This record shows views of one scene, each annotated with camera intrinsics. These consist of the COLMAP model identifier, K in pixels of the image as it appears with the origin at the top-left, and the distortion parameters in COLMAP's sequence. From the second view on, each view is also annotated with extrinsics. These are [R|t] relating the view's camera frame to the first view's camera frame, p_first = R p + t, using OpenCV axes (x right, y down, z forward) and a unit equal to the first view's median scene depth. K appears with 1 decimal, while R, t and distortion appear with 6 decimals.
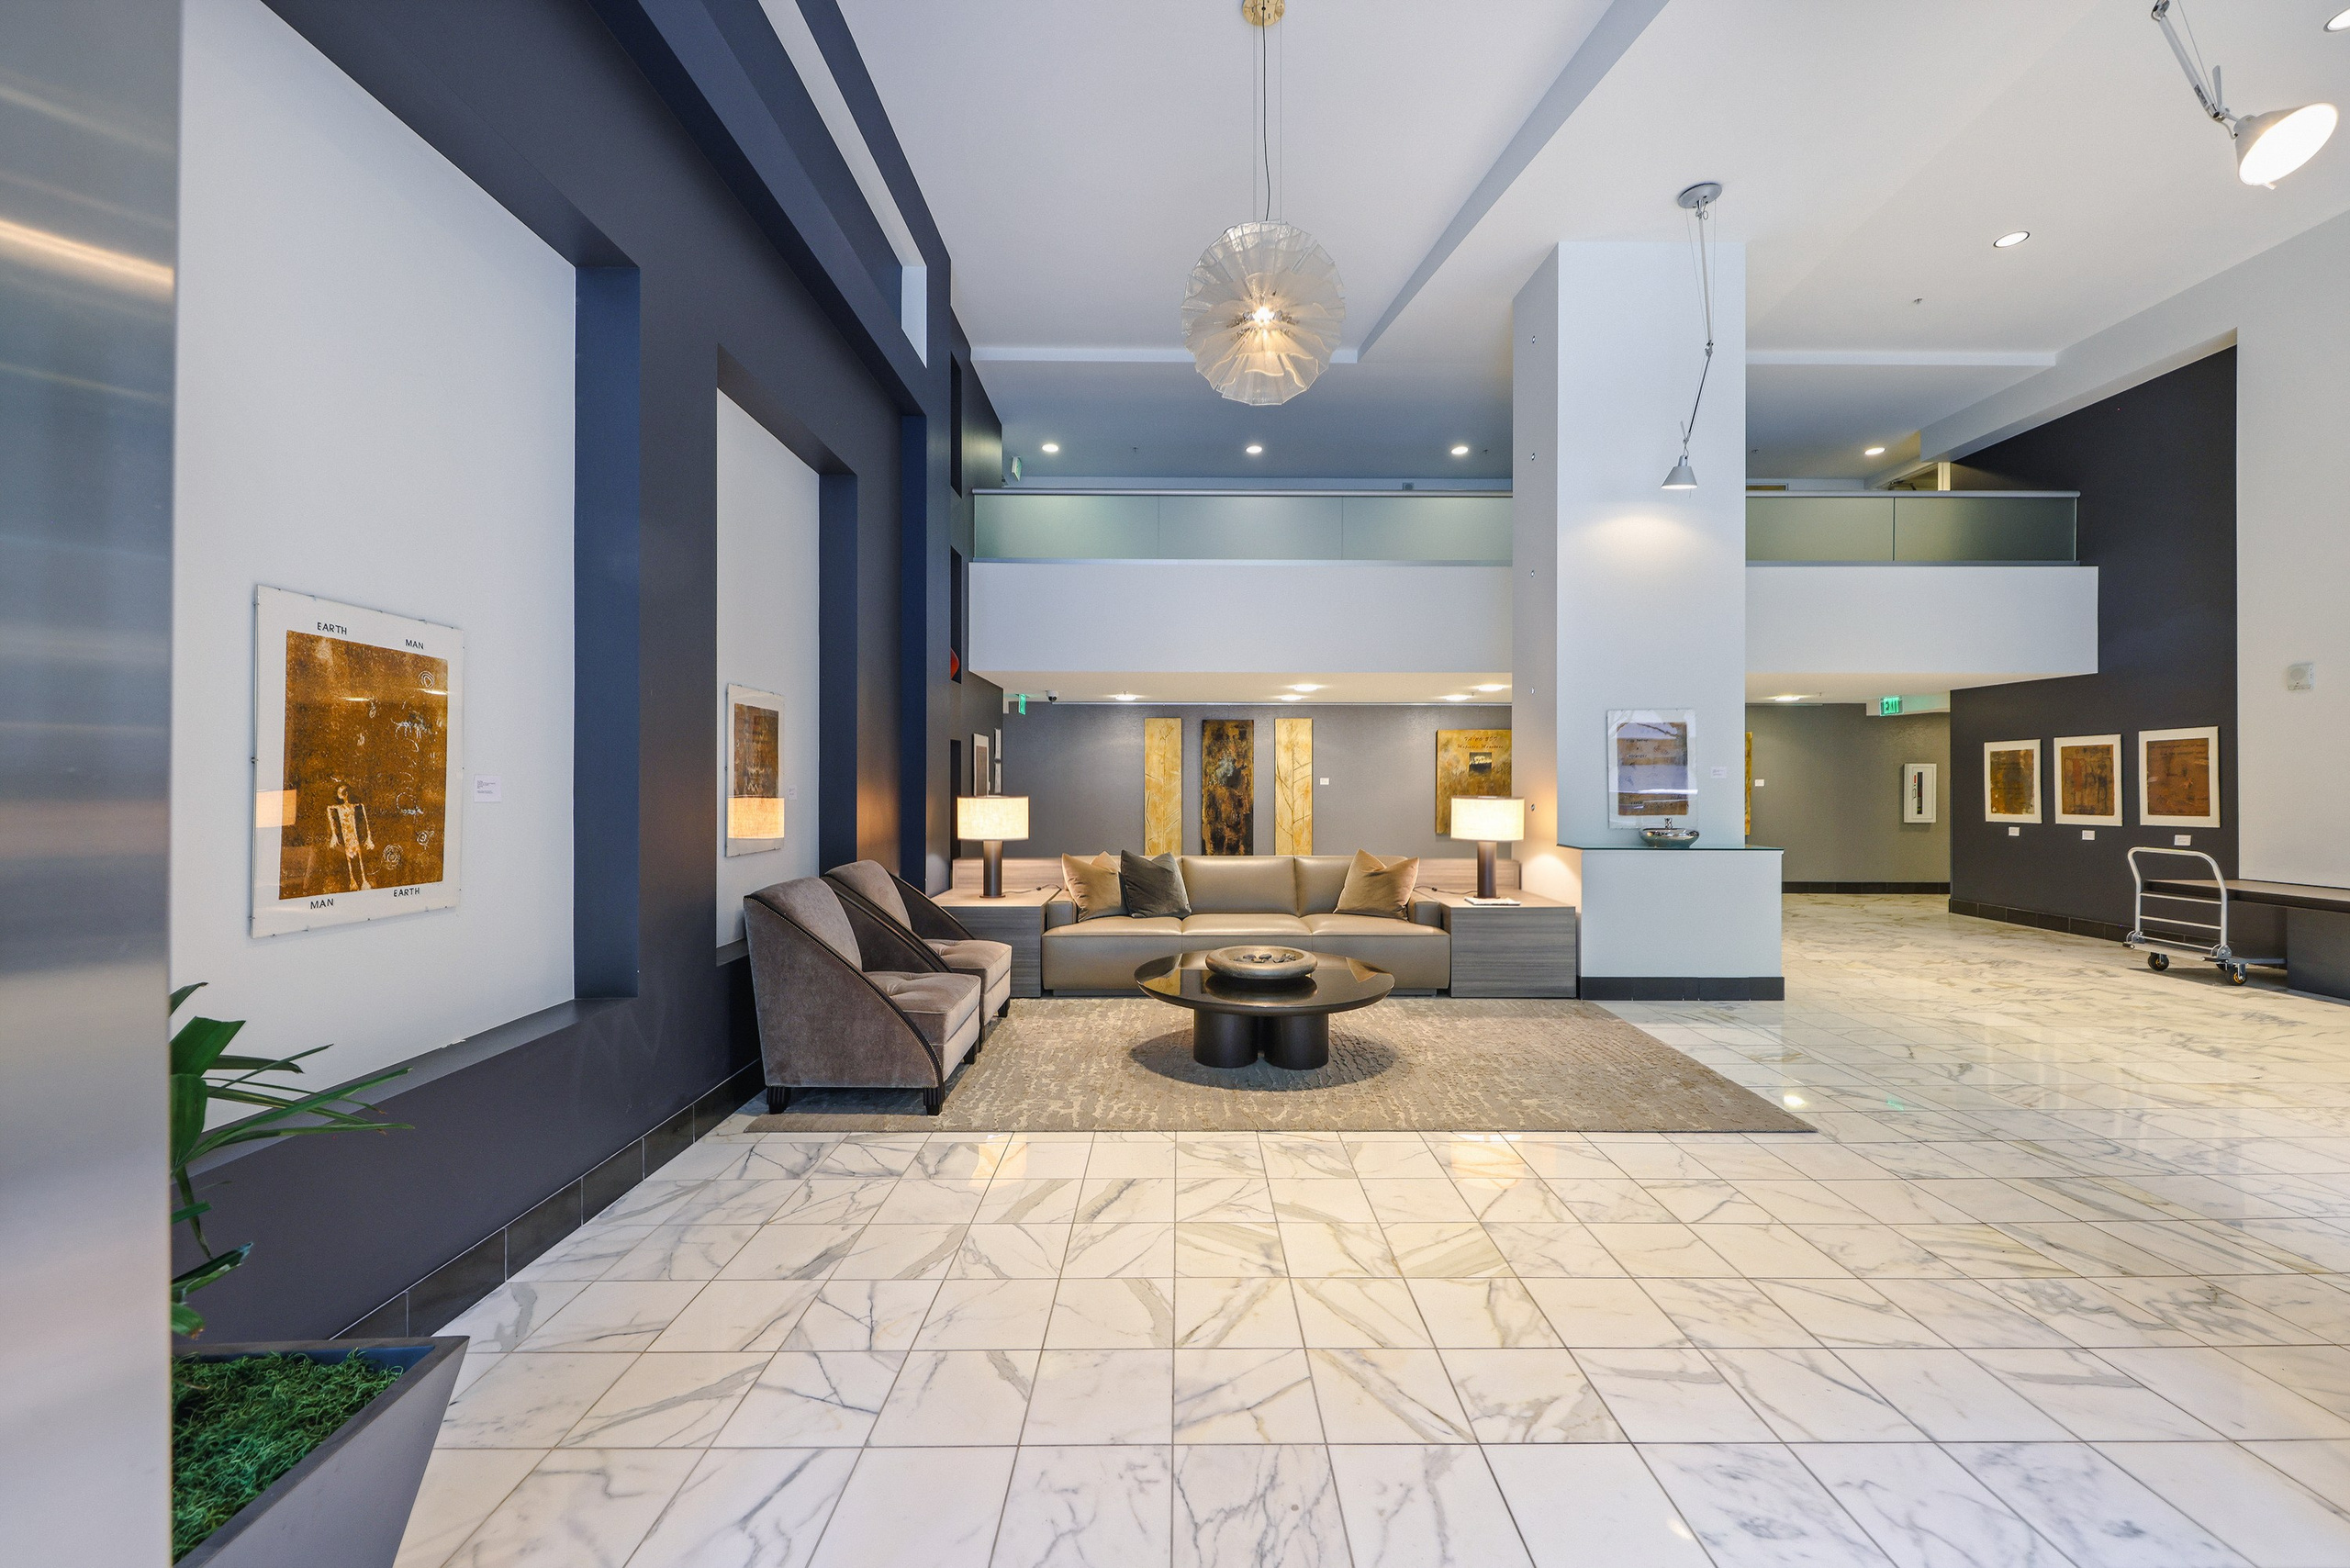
lens RADIAL K [[983.5, 0, 1175.0], [0, 983.5, 784.0], [0, 0, 1]] dist [0.000163, -0.000054]
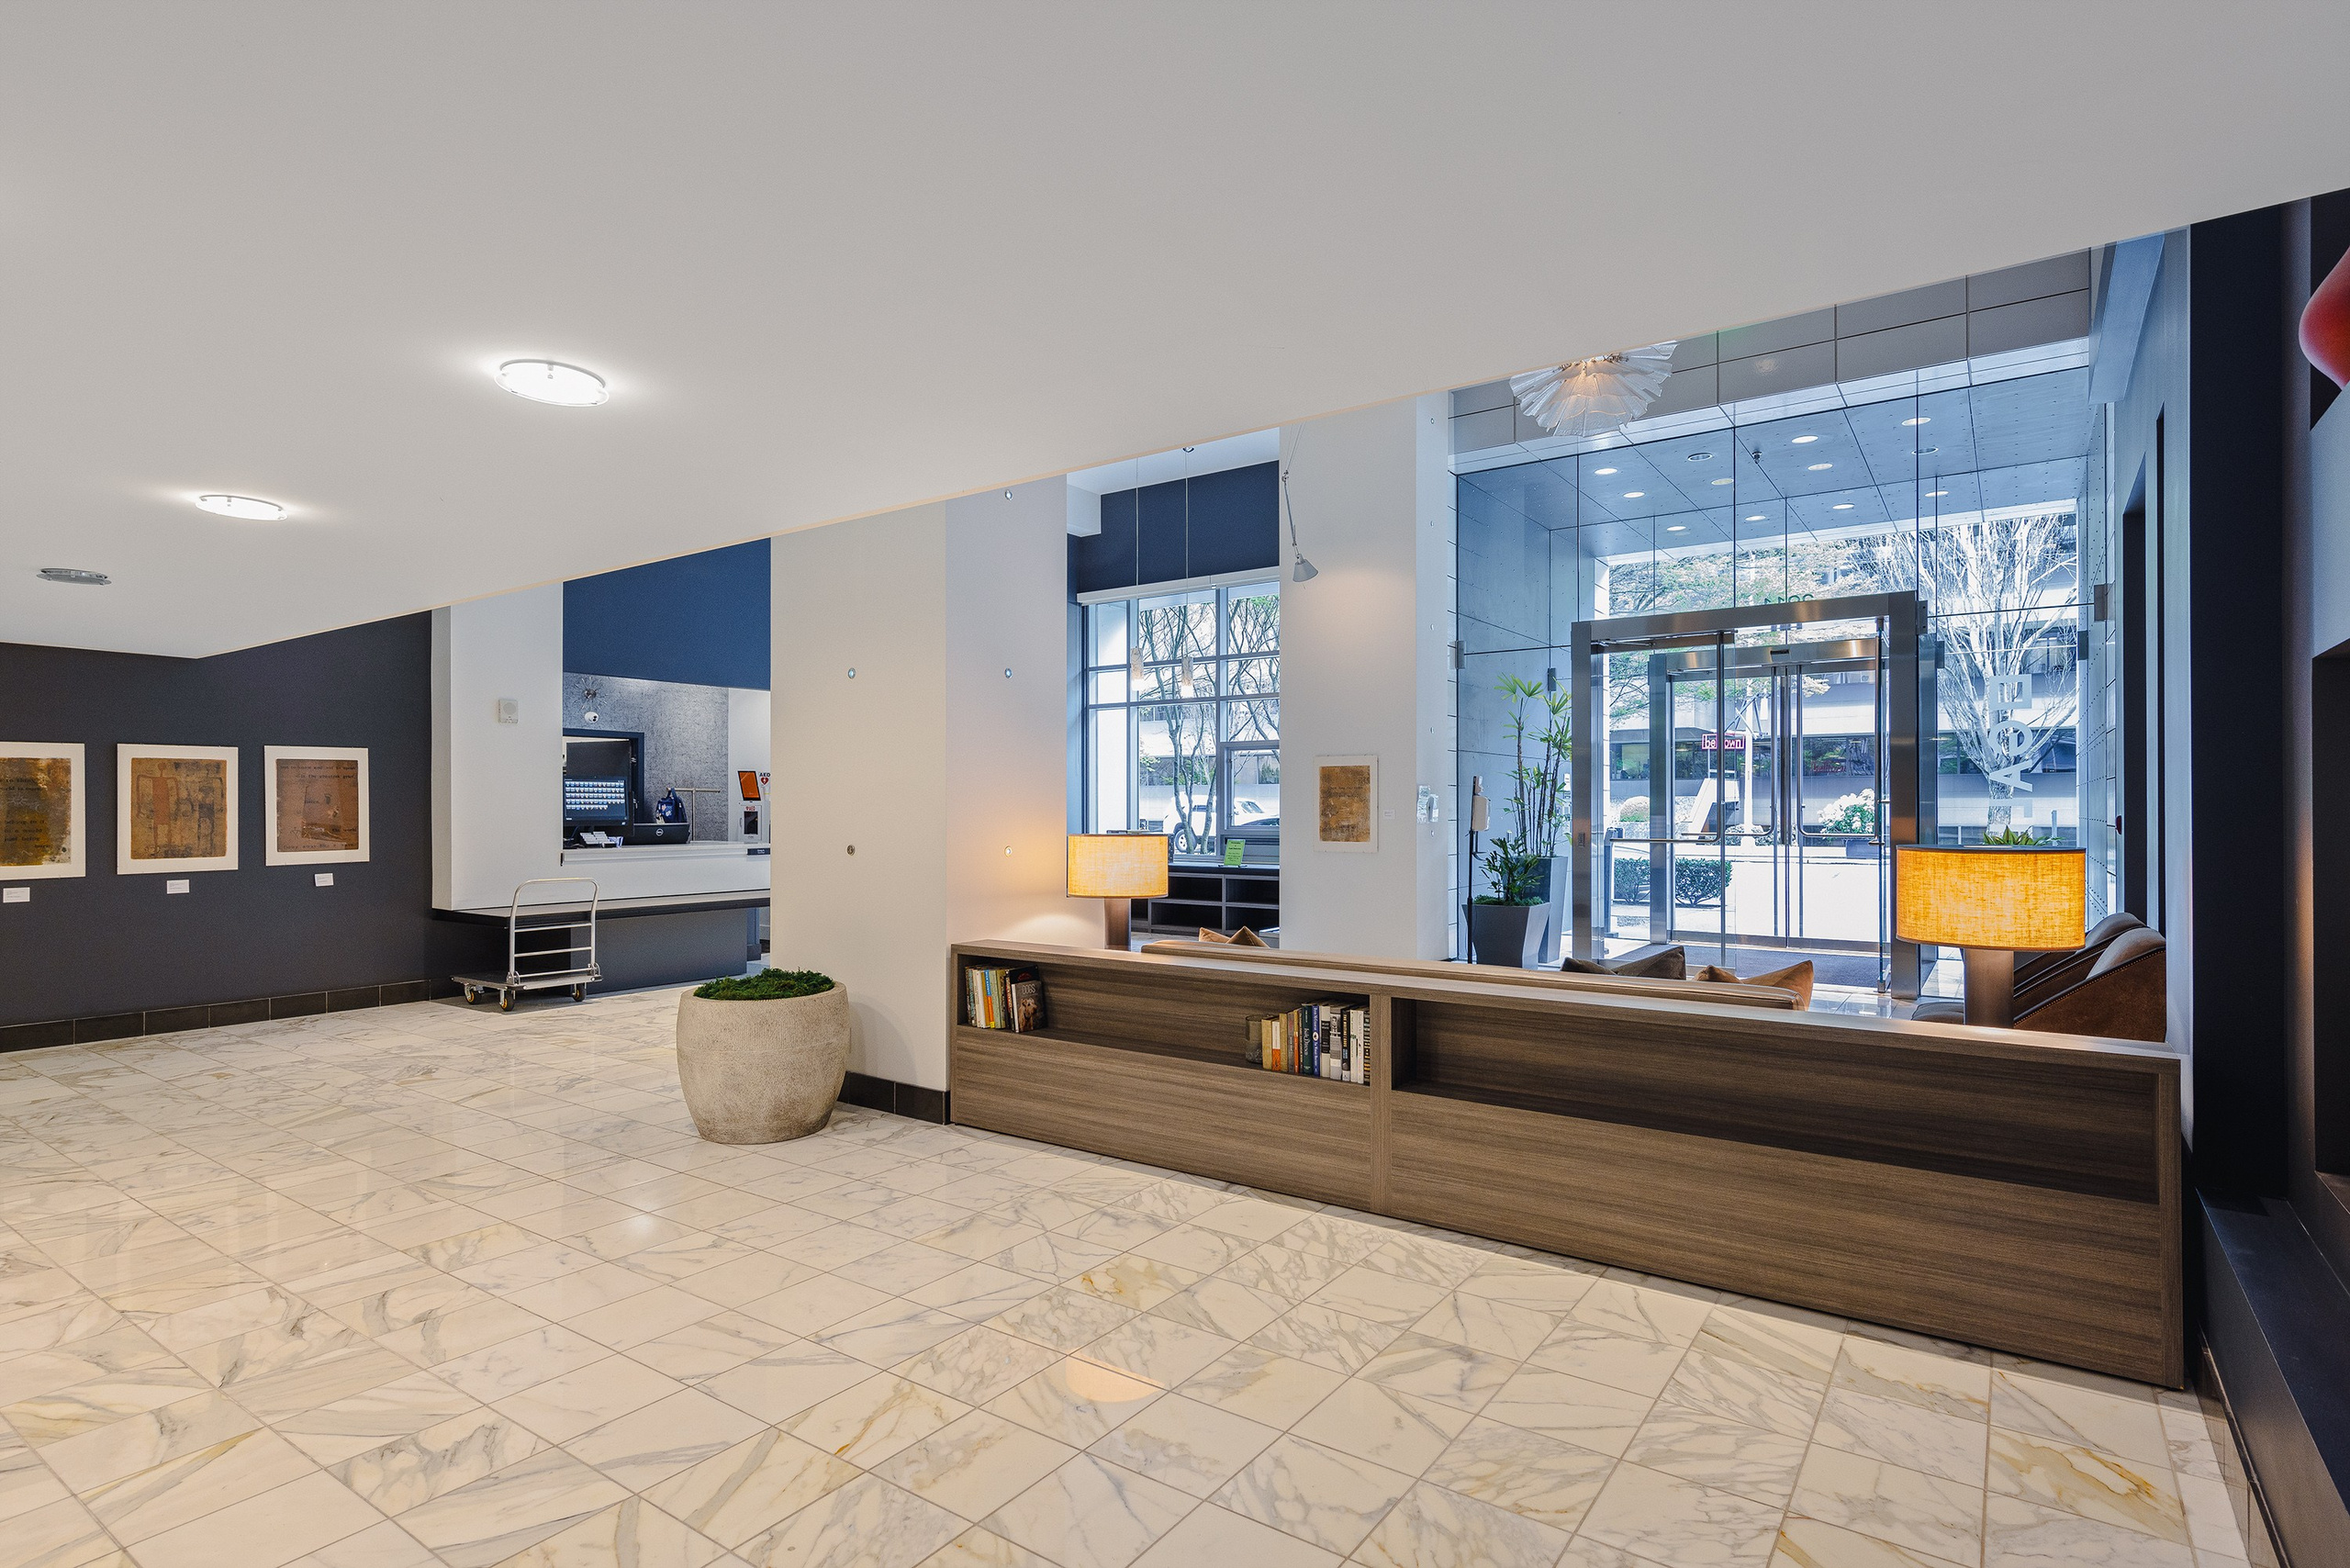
lens RADIAL K [[1187.4, 0, 1175.0], [0, 1187.4, 784.0], [0, 0, 1]] dist [-0.000061, 0.000035]
pose [[-0.813263, 0.012445, 0.581763, -0.151735], [0.002470, 0.999836, -0.017936, -0.004259], [-0.581891, -0.013150, -0.813160, 1.313161]]
